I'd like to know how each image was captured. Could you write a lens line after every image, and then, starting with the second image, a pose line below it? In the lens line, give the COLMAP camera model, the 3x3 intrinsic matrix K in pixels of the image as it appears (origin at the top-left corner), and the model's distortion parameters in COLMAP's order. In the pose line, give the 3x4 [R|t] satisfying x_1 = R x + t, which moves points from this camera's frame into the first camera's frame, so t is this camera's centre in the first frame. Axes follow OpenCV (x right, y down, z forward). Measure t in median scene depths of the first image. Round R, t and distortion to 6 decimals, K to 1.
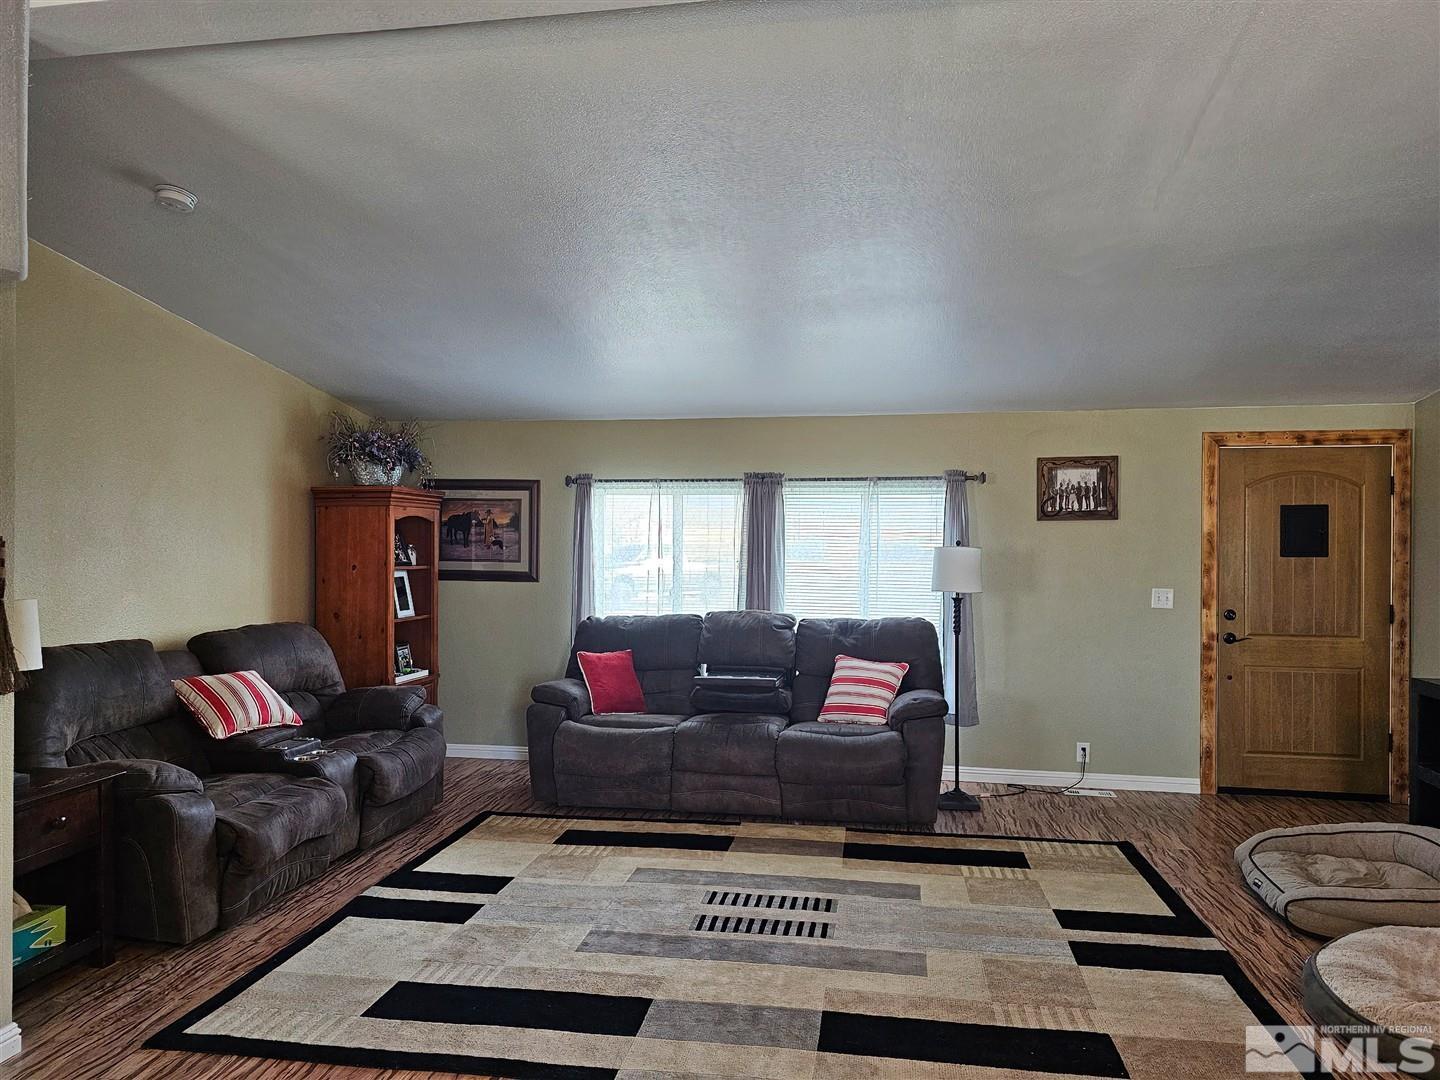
lens RADIAL K [[974.5, 0, 727.5], [0, 974.5, 540.3], [0, 0, 1]] dist [0.068598, -0.026293]
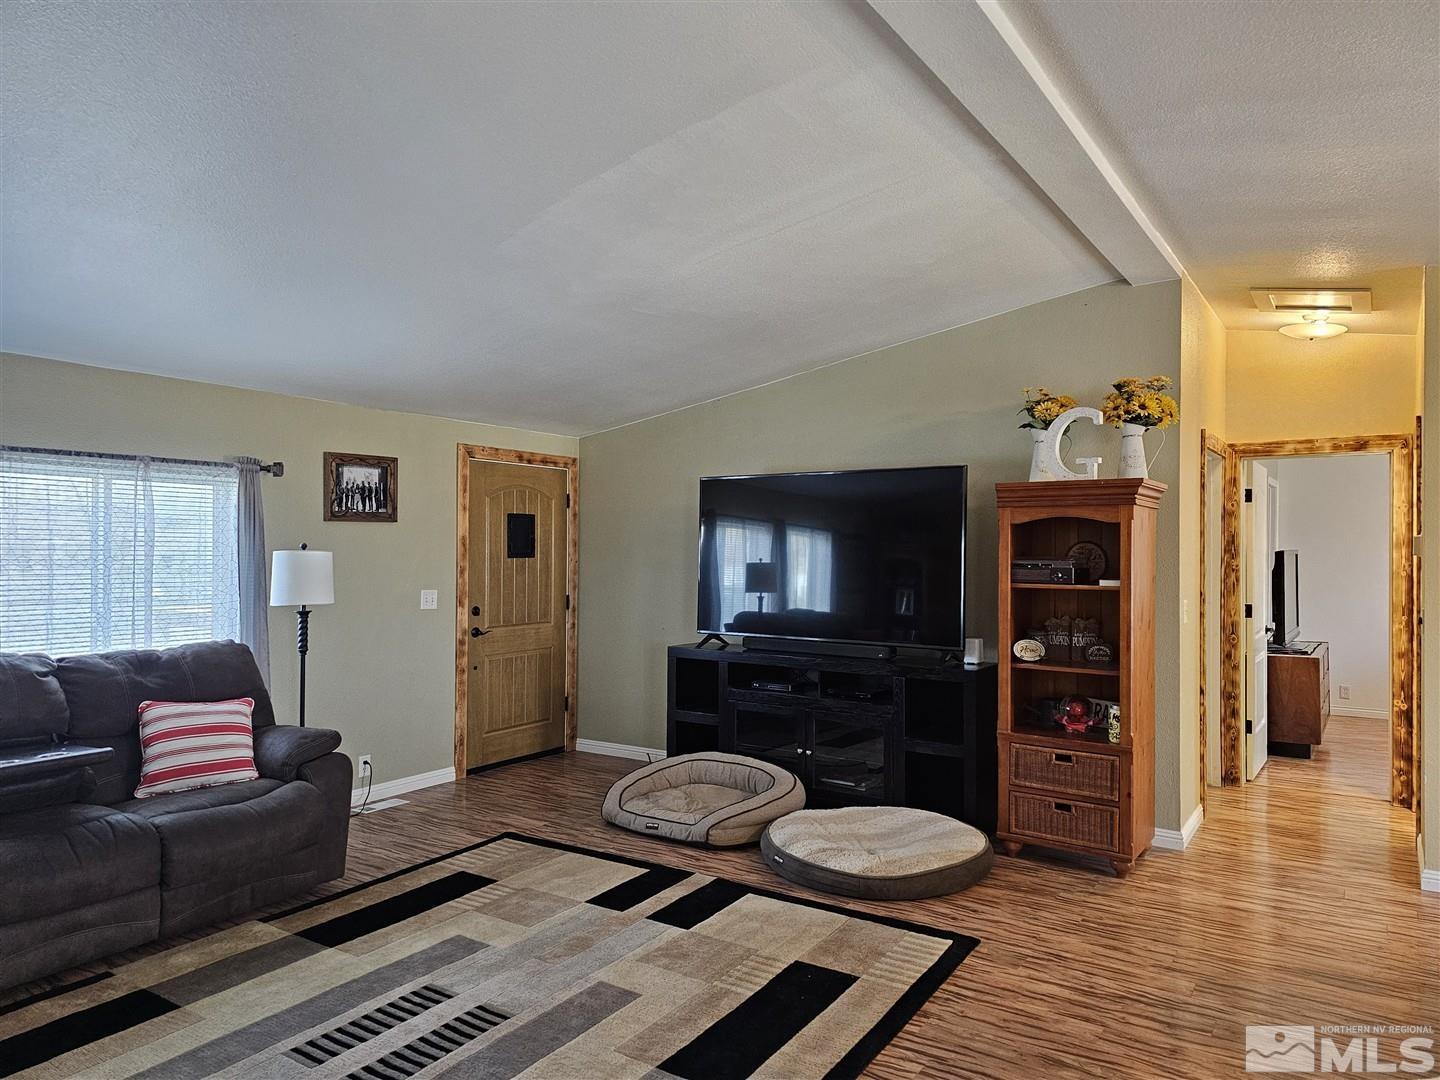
lens RADIAL K [[974.5, 0, 730.9], [0, 974.5, 539.2], [0, 0, 1]] dist [0.068598, -0.026293]
pose [[0.409051, 0.006700, 0.912487, -0.378710], [-0.009246, 0.999952, -0.003197, -0.004144], [-0.912465, -0.007129, 0.409094, 0.300535]]
